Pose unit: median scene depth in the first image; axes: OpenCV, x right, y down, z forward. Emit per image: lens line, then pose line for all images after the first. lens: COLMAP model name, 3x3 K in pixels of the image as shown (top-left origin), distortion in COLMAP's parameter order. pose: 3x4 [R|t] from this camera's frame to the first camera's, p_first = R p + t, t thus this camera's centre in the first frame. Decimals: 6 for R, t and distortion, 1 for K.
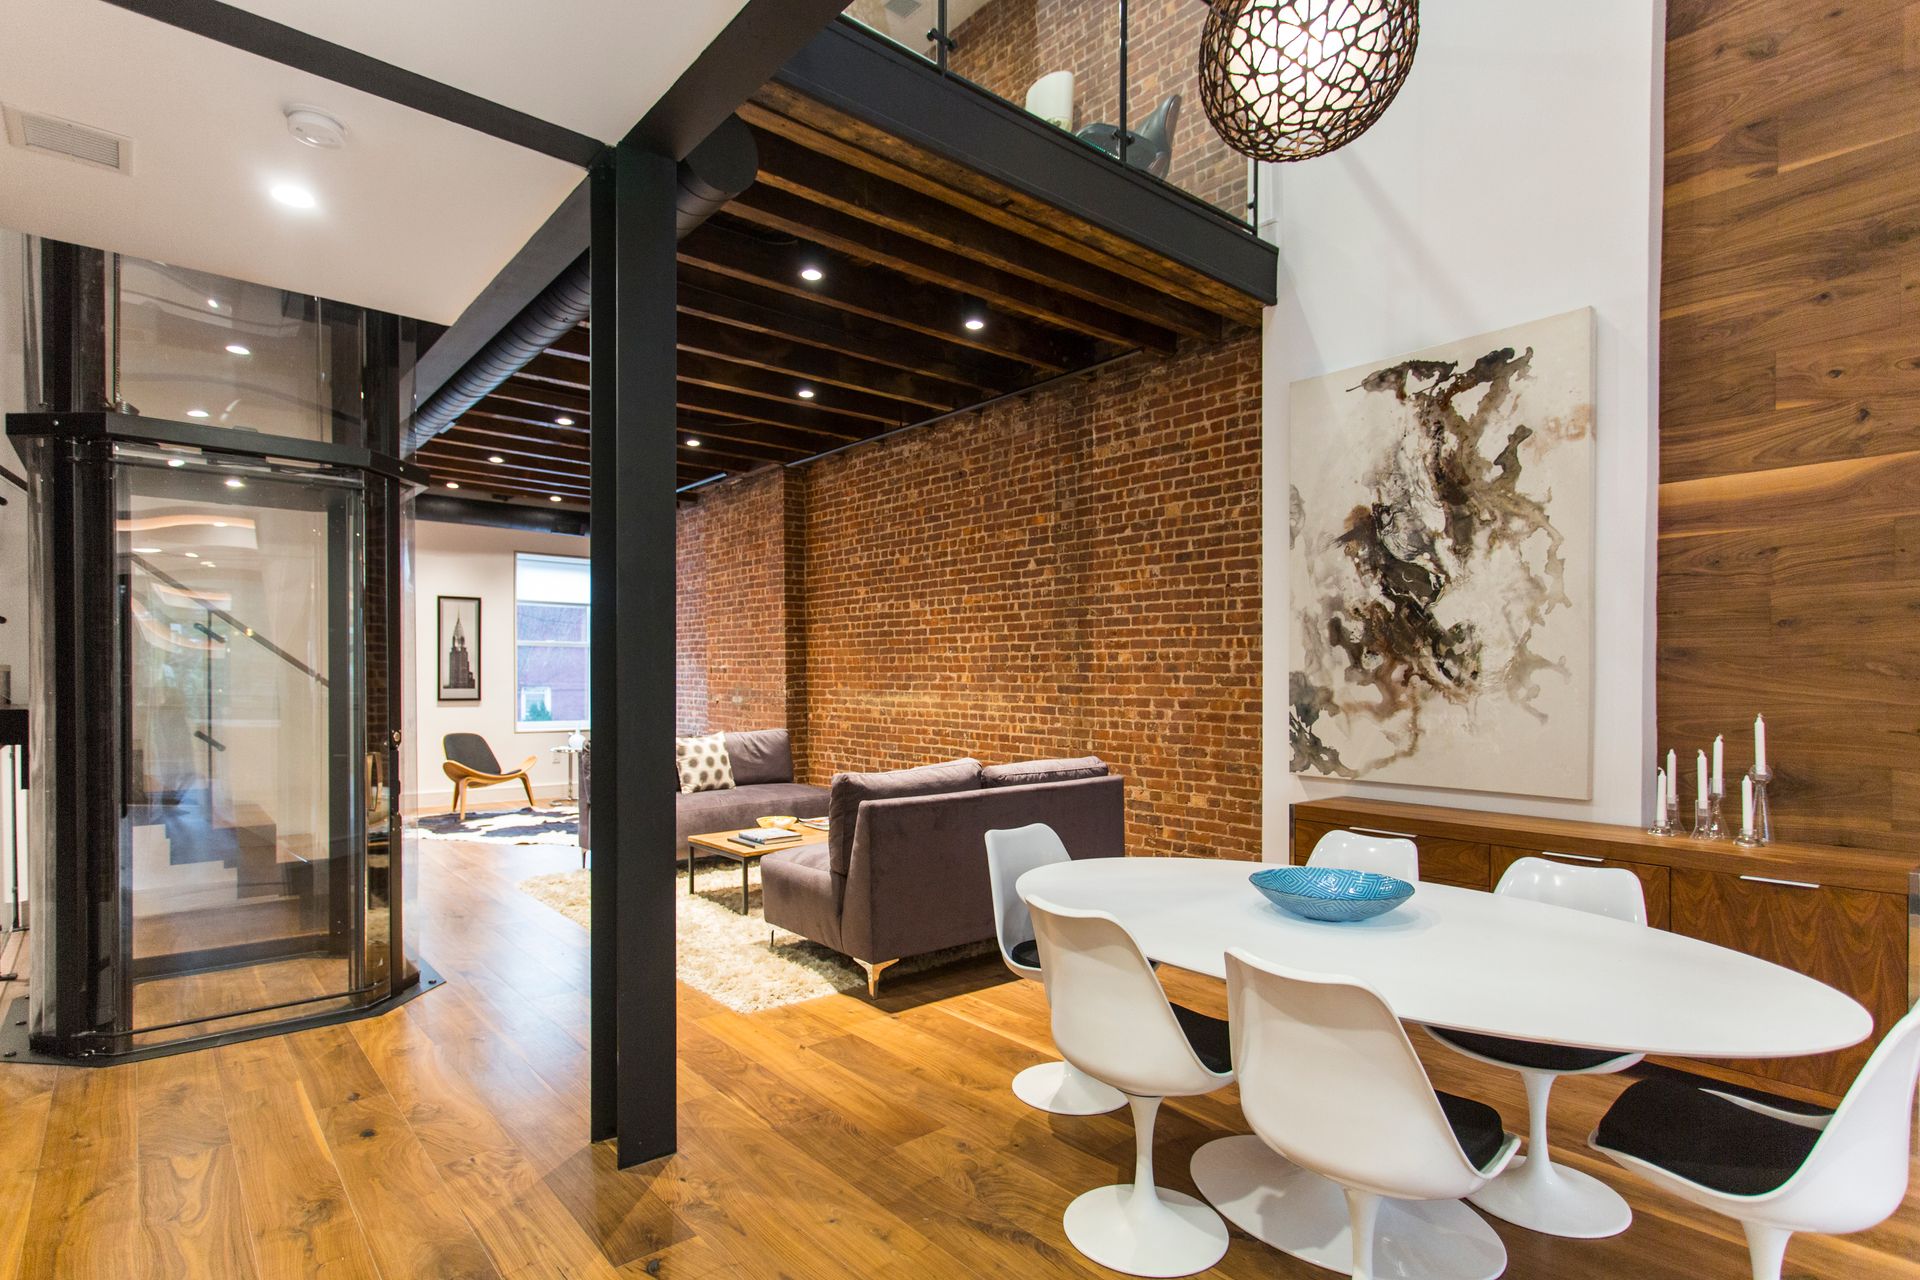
lens RADIAL K [[976.0, 0, 942.6], [0, 976.0, 688.3], [0, 0, 1]] dist [0.005048, 0.000033]
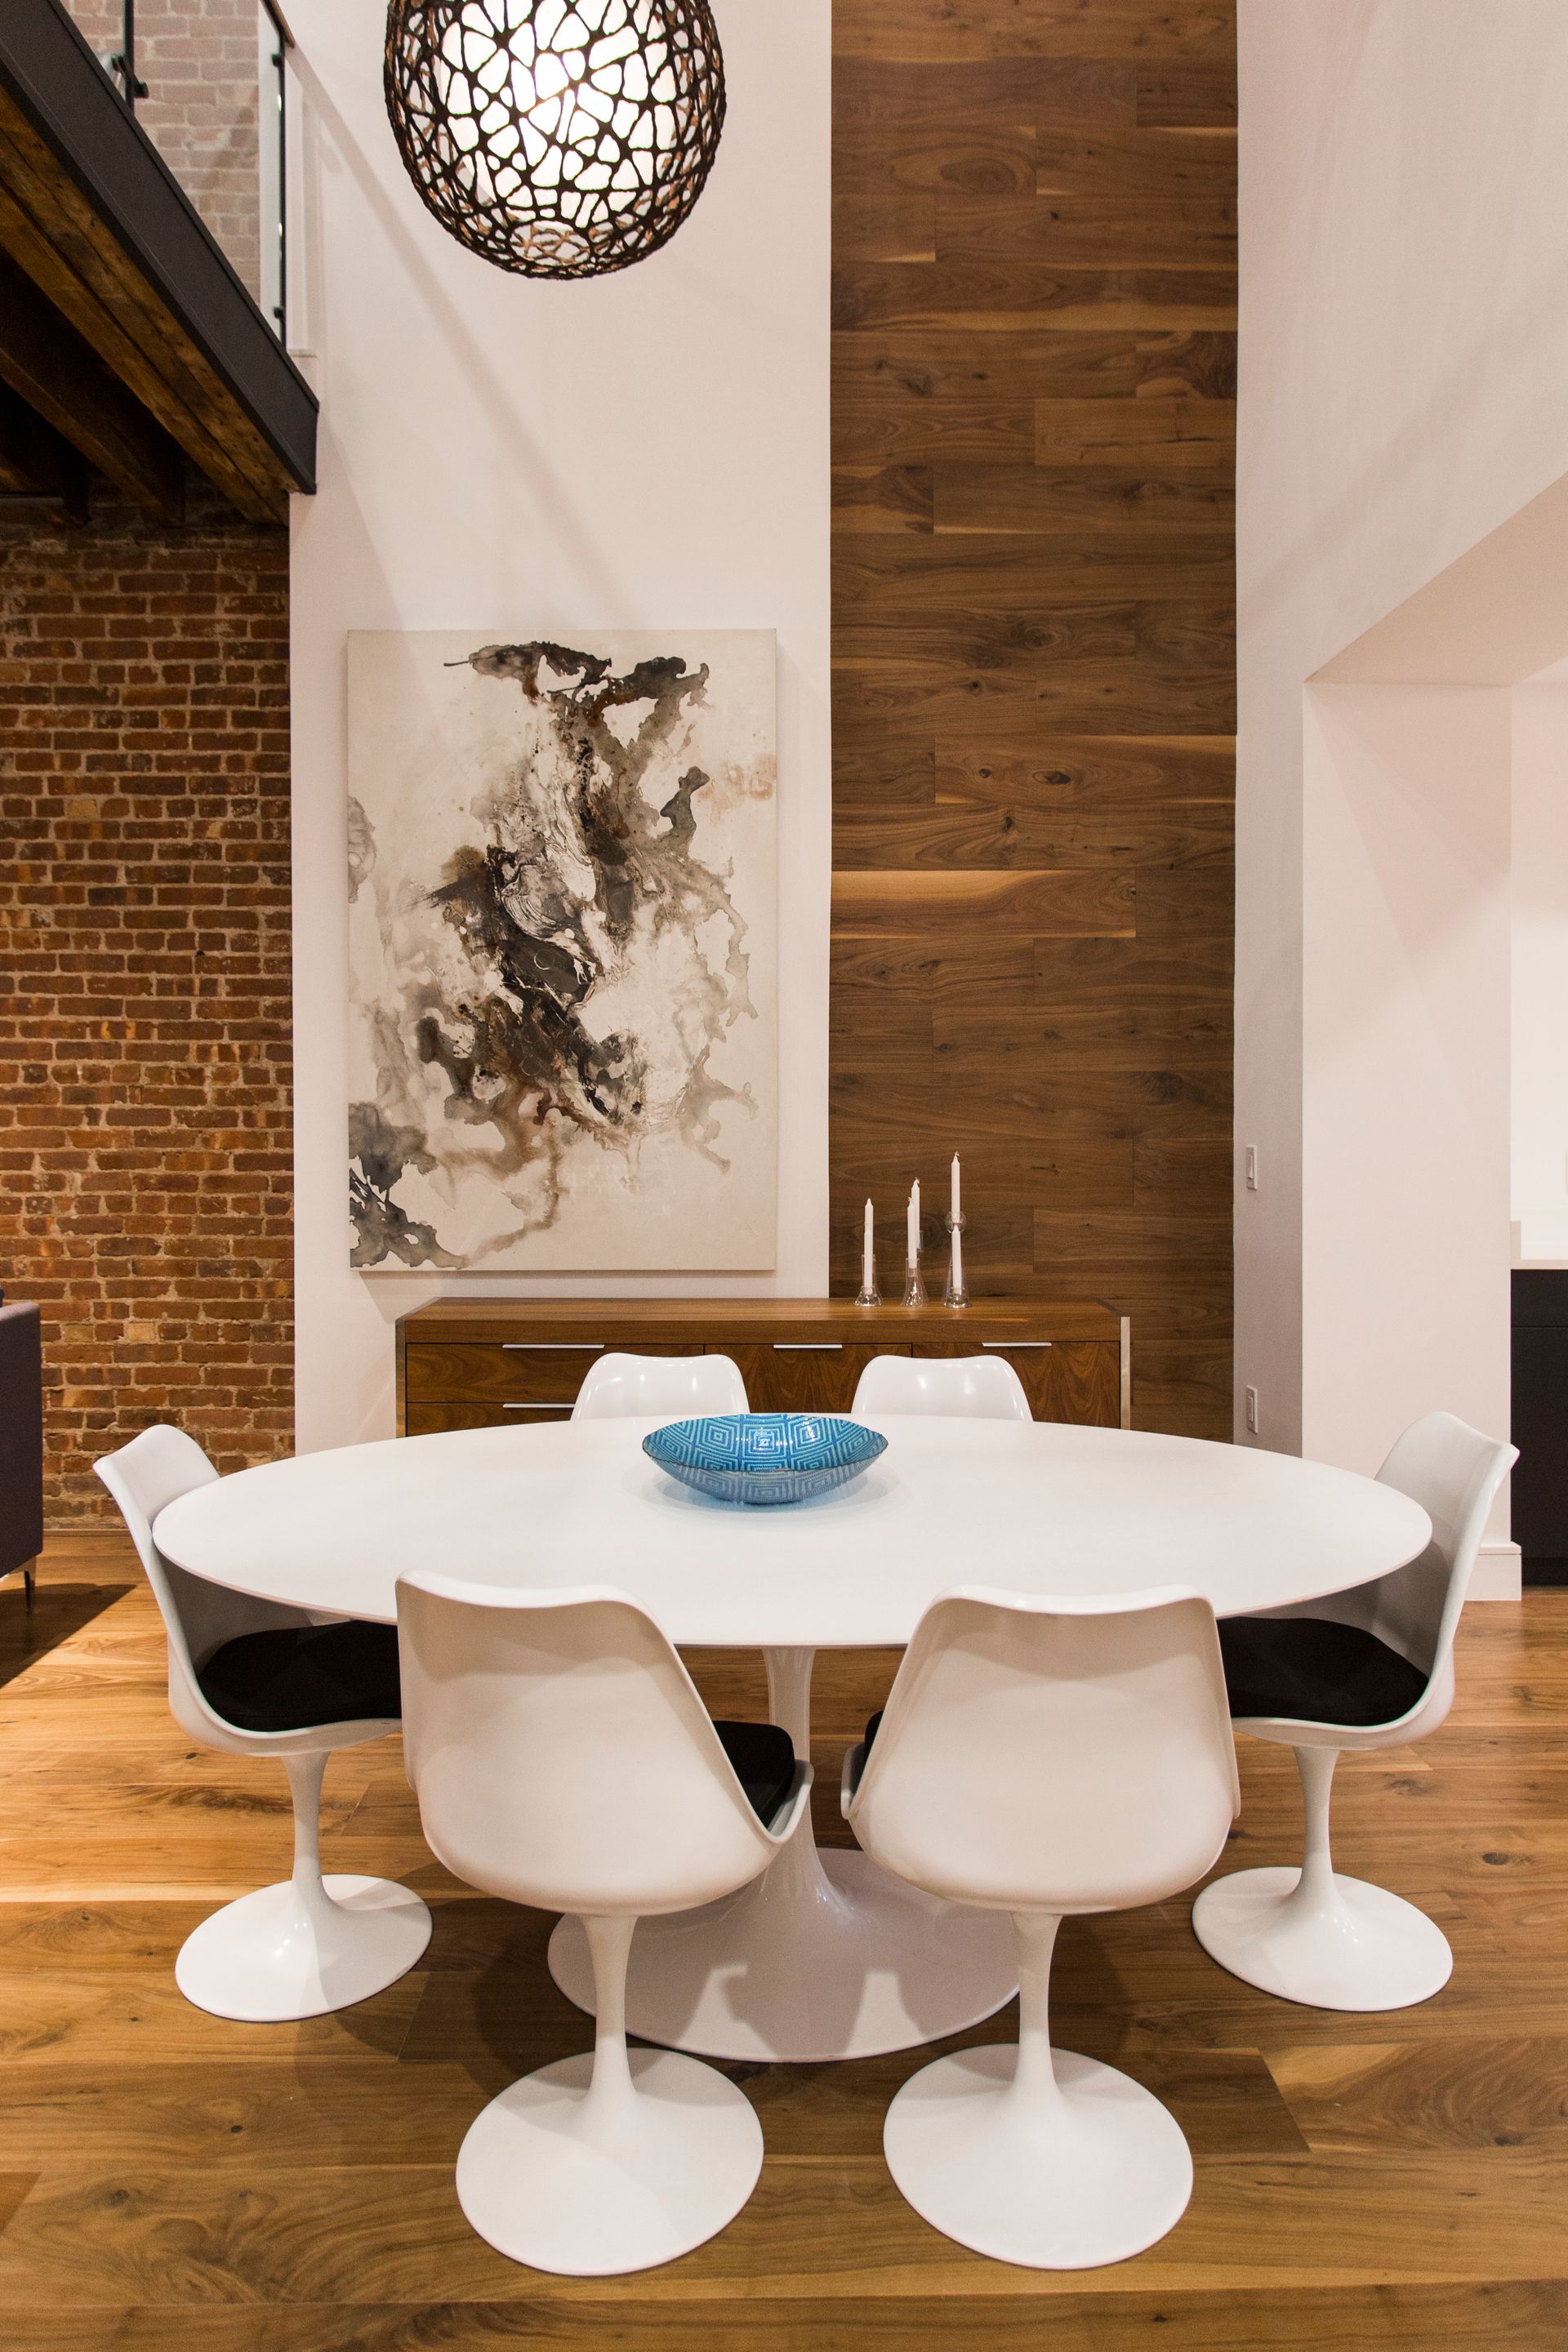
lens RADIAL K [[1440.0, 0, 765.9], [0, 1440.0, 1124.2], [0, 0, 1]] dist [-0.013500, 0.008742]
pose [[0.630377, -0.011756, 0.776200, -0.195365], [0.012235, 0.999912, 0.005208, -0.005716], [-0.776193, 0.006214, 0.630465, 0.253931]]
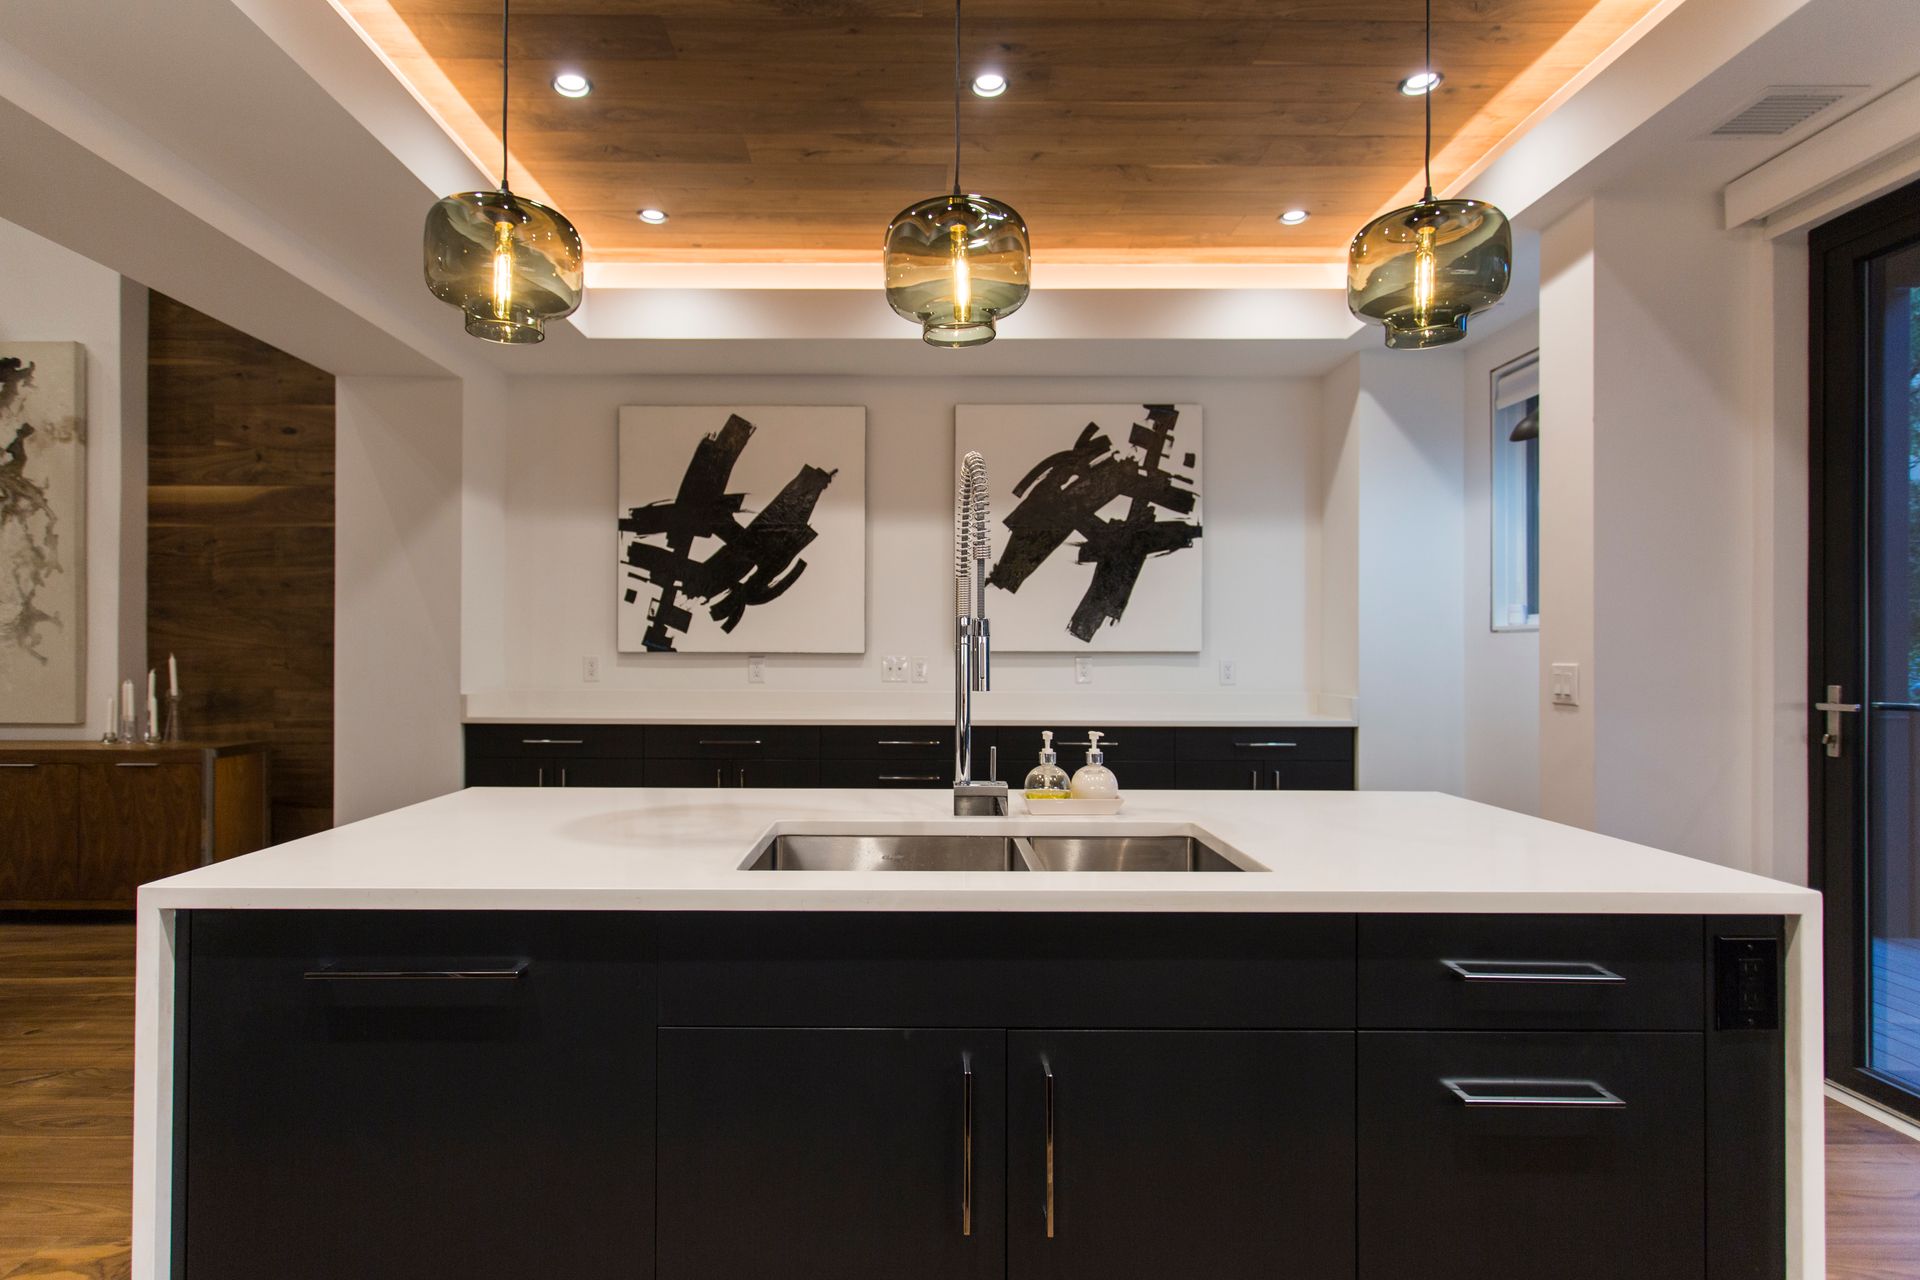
lens RADIAL K [[1044.4, 0, 965.5], [0, 1044.4, 638.8], [0, 0, 1]] dist [-0.003464, 0.003016]
pose [[0.624739, 0.008631, 0.780786, 0.277485], [0.005723, 0.999861, -0.015633, 0.026975], [-0.780813, 0.014235, 0.624603, -0.672098]]
